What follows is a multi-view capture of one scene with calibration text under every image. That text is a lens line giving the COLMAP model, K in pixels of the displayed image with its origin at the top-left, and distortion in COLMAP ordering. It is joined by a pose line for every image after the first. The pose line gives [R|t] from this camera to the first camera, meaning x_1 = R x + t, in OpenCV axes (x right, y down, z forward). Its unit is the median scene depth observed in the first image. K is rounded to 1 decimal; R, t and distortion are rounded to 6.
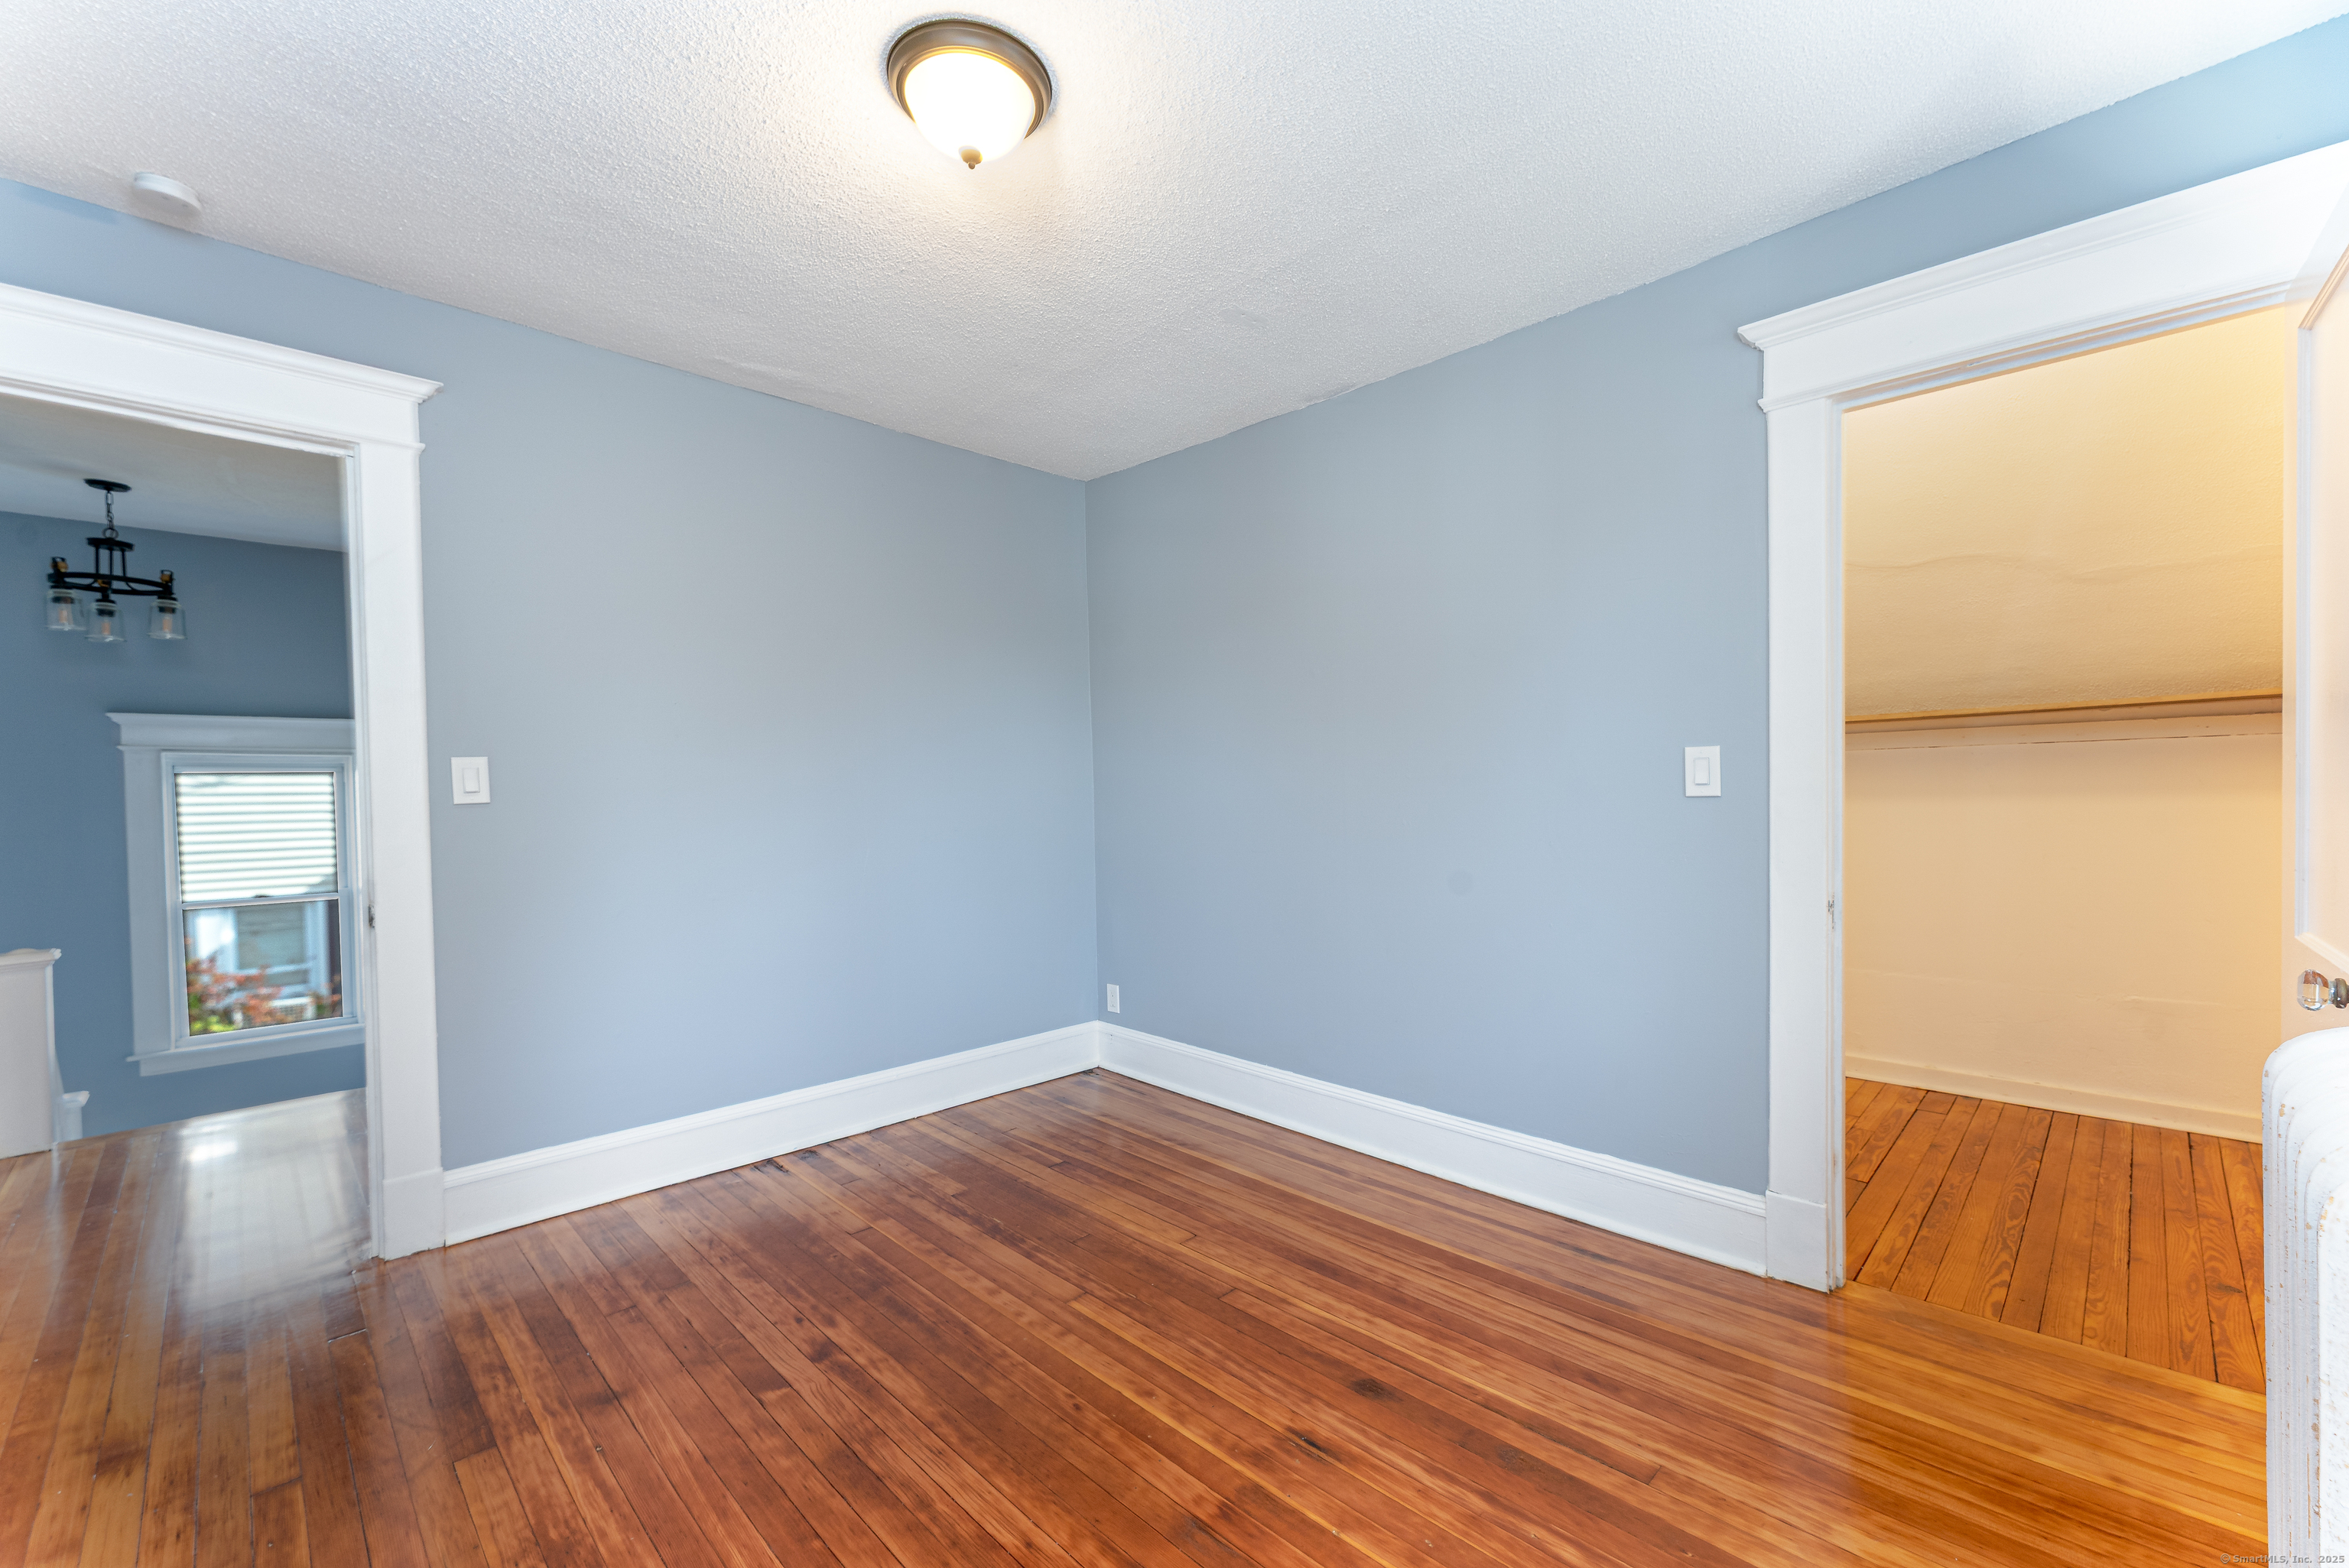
lens RADIAL K [[944.4, 0, 1186.5], [0, 944.4, 796.8], [0, 0, 1]] dist [0.002265, -0.000730]
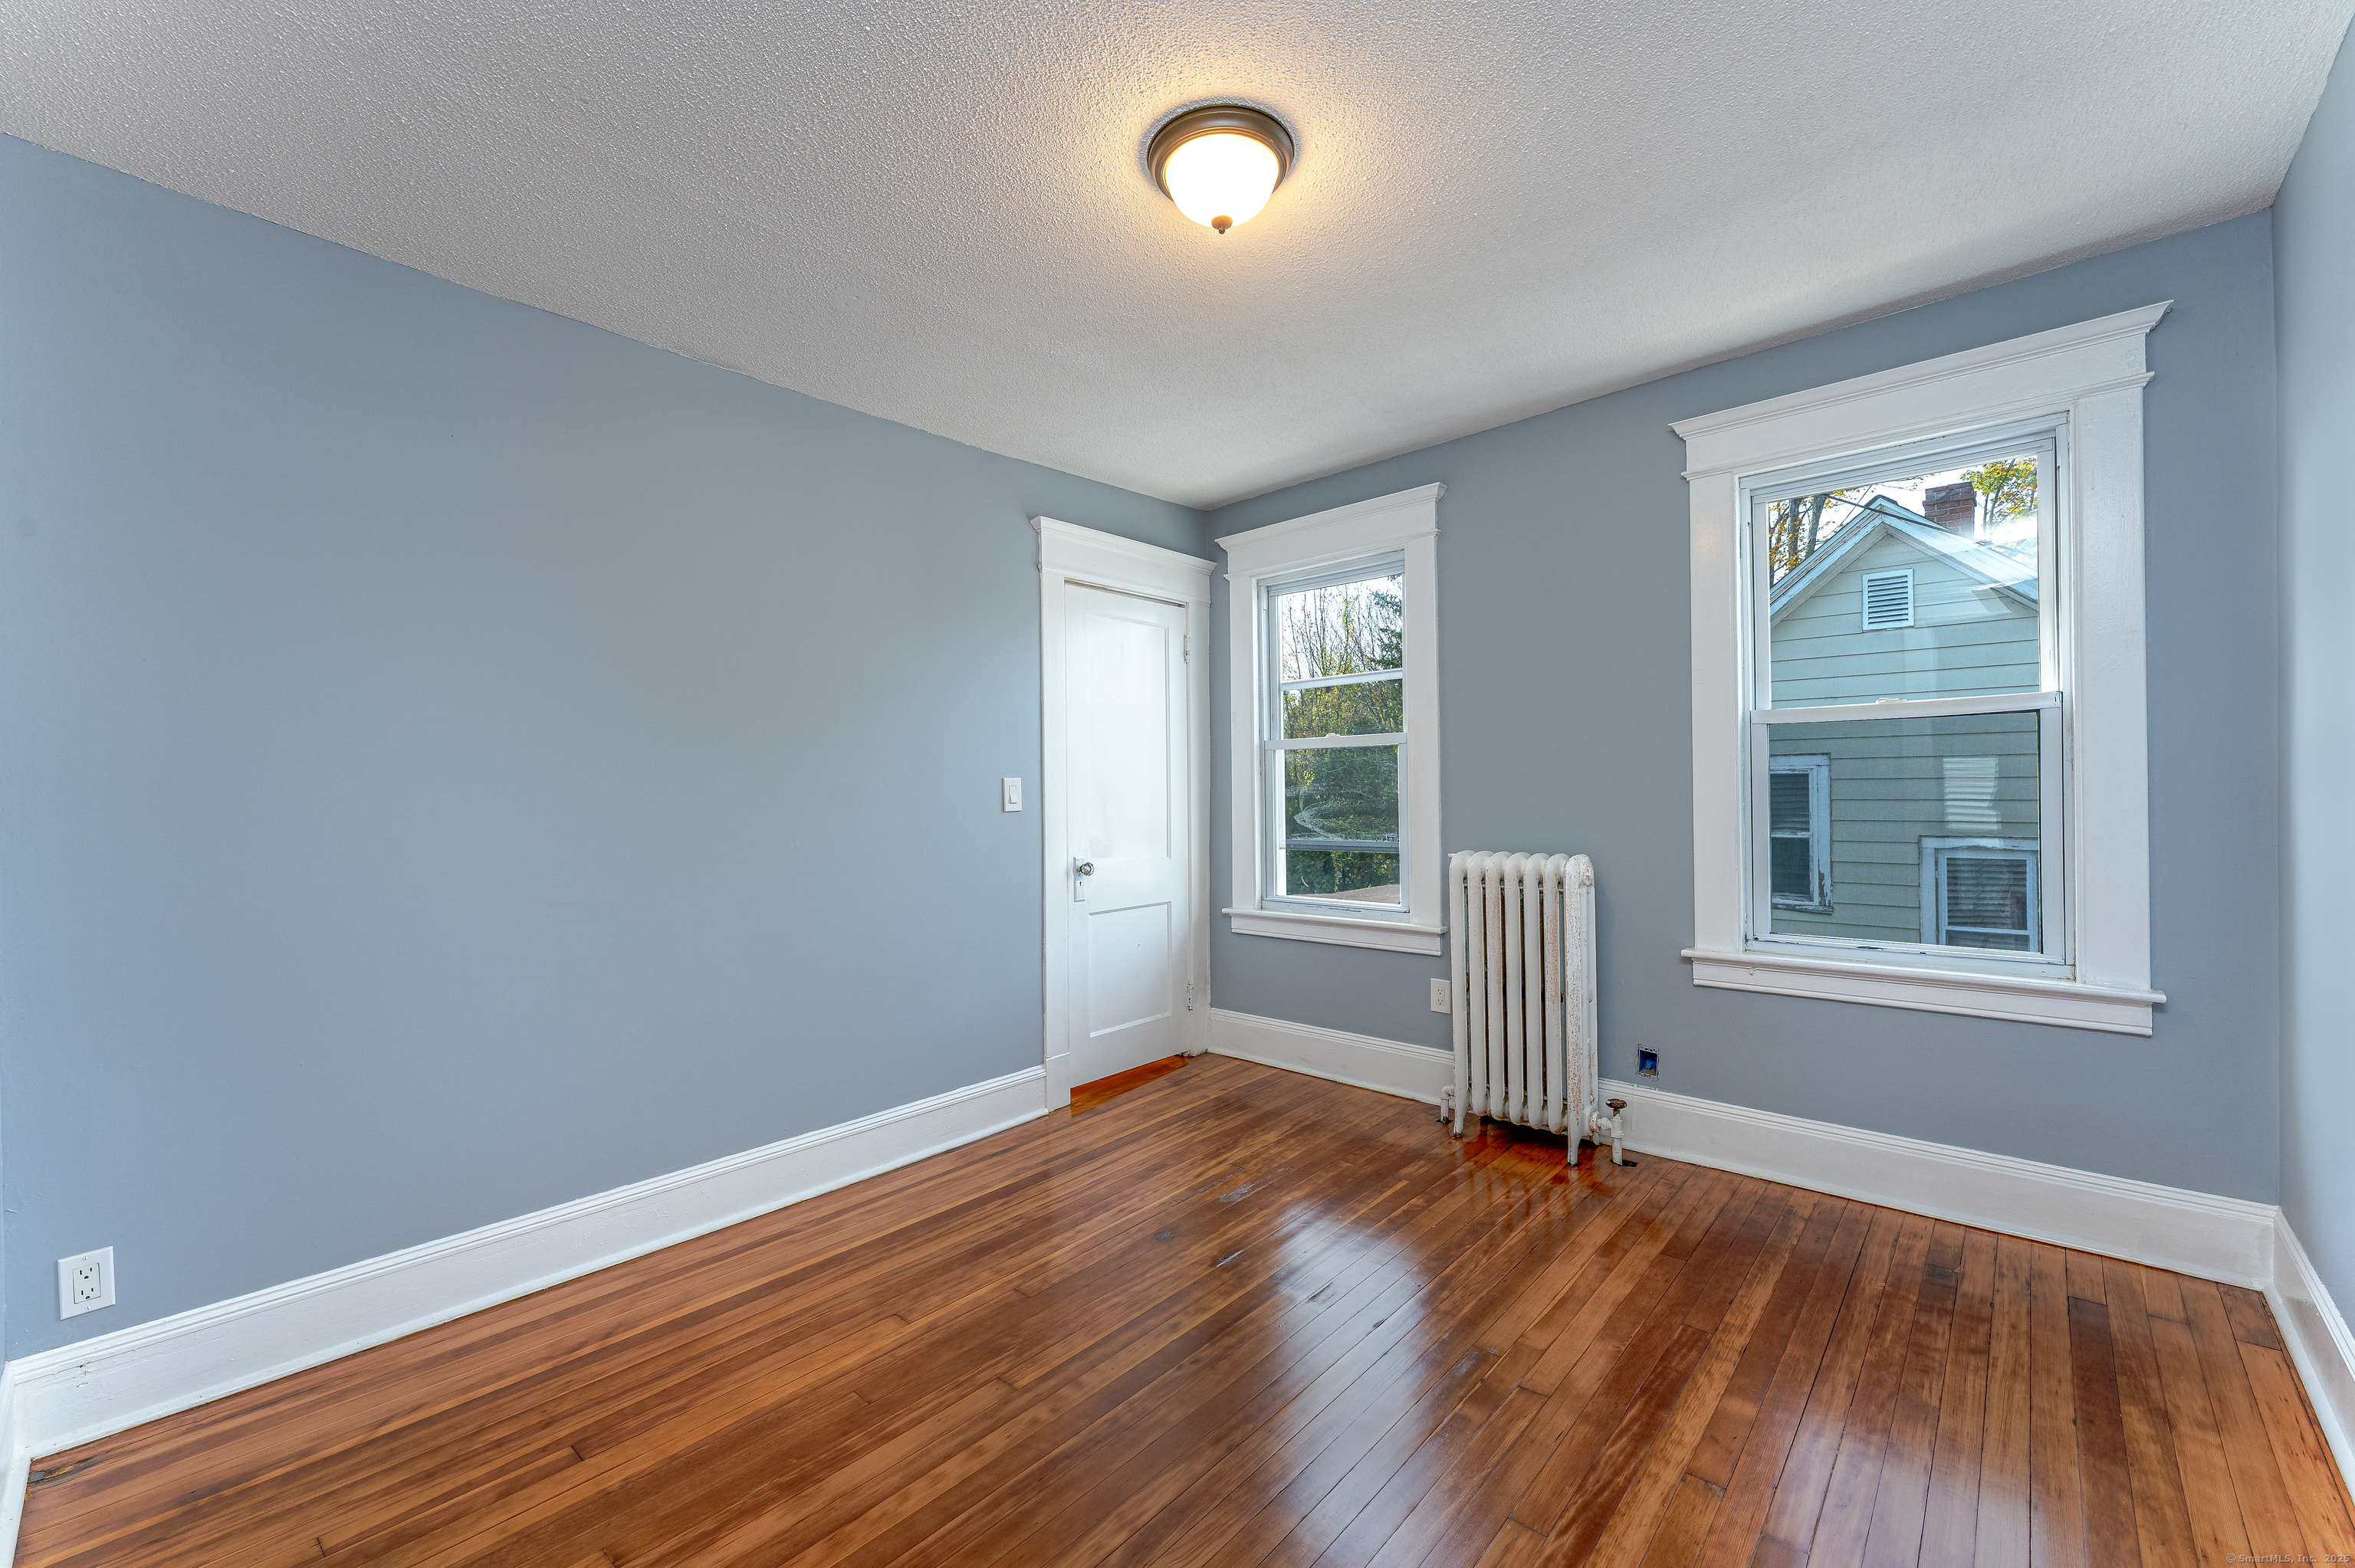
lens RADIAL K [[946.8, 0, 1163.0], [0, 946.8, 794.1], [0, 0, 1]] dist [0.002265, -0.000730]
pose [[-0.034790, 0.009448, 0.999350, -0.875424], [0.033958, 0.999389, -0.008266, -0.006417], [-0.998818, 0.033648, -0.035090, 0.752107]]
